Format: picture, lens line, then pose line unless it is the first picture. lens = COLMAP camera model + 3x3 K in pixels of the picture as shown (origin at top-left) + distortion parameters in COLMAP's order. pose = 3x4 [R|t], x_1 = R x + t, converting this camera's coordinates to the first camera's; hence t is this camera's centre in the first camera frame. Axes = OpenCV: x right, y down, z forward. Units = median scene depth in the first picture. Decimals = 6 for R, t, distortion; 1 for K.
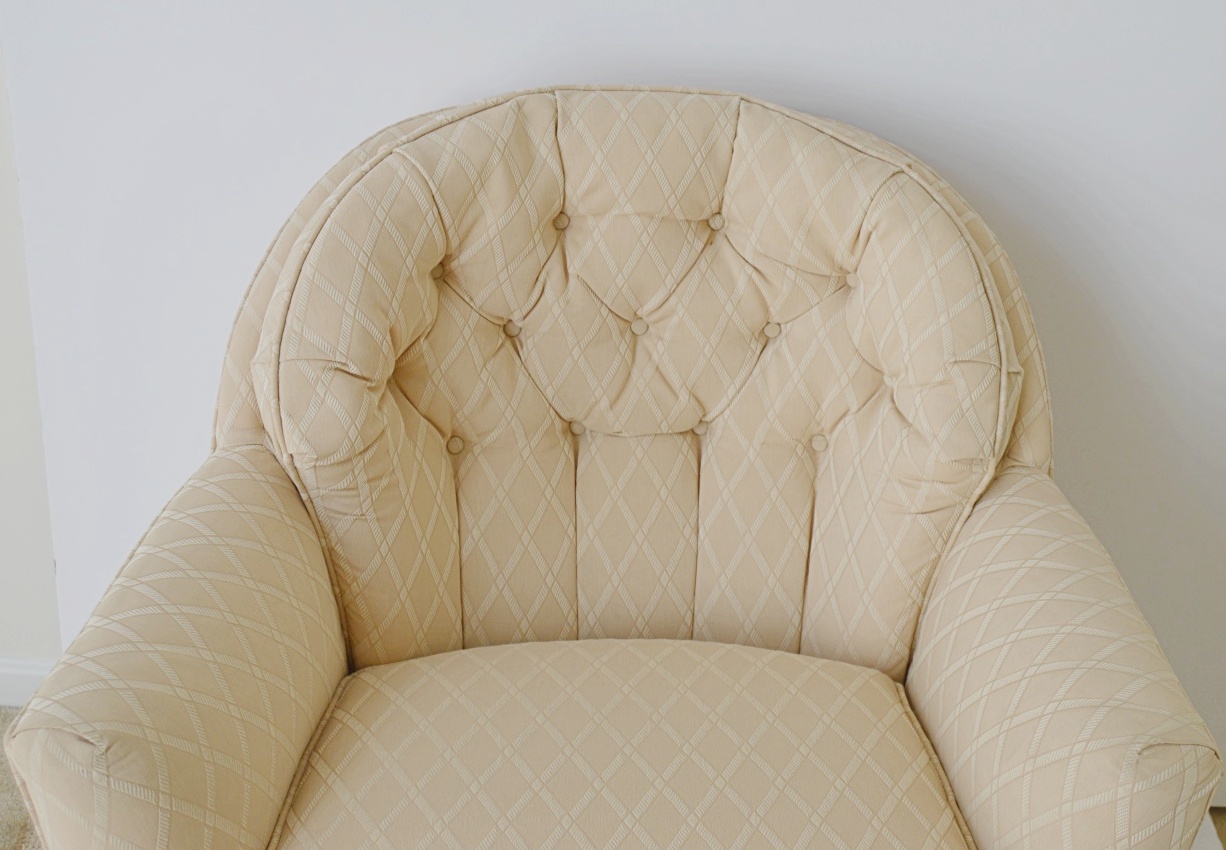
lens RADIAL K [[1422.0, 0, 611.2], [0, 1422.0, 420.0], [0, 0, 1]] dist [-0.063631, 0.000000]
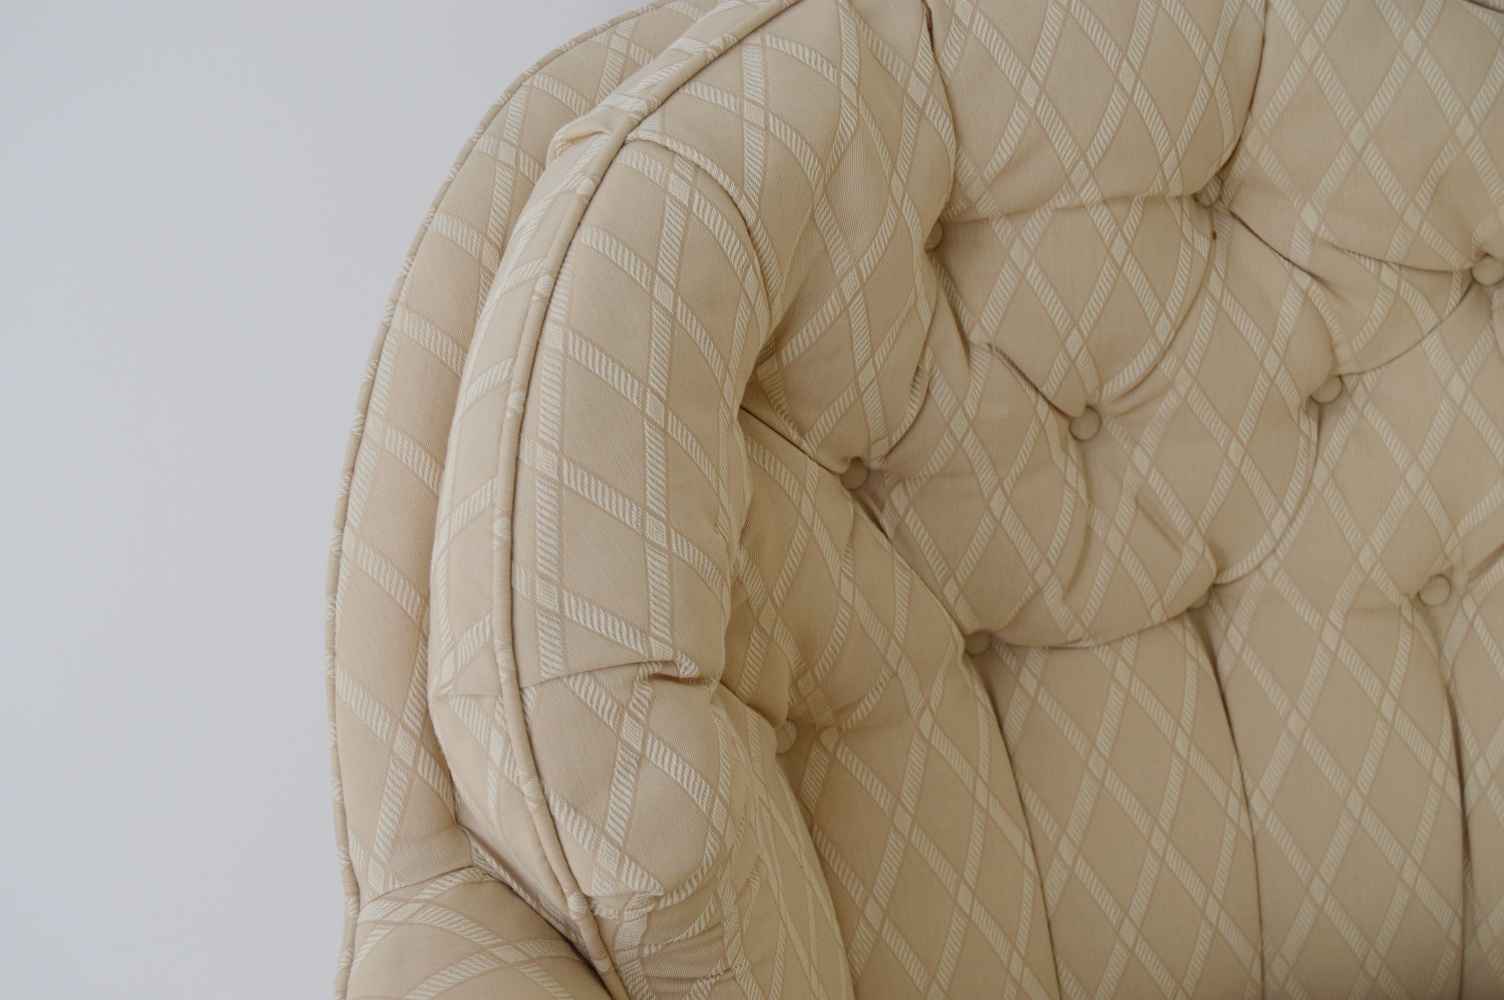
lens RADIAL K [[1986.6, 0, 773.3], [0, 1986.6, 606.8], [0, 0, 1]] dist [-0.049175, 0.000000]
pose [[0.962263, -0.179853, 0.204213, -0.248872], [0.155476, 0.979269, 0.129842, -0.115578], [-0.223332, -0.093192, 0.970277, 0.370971]]
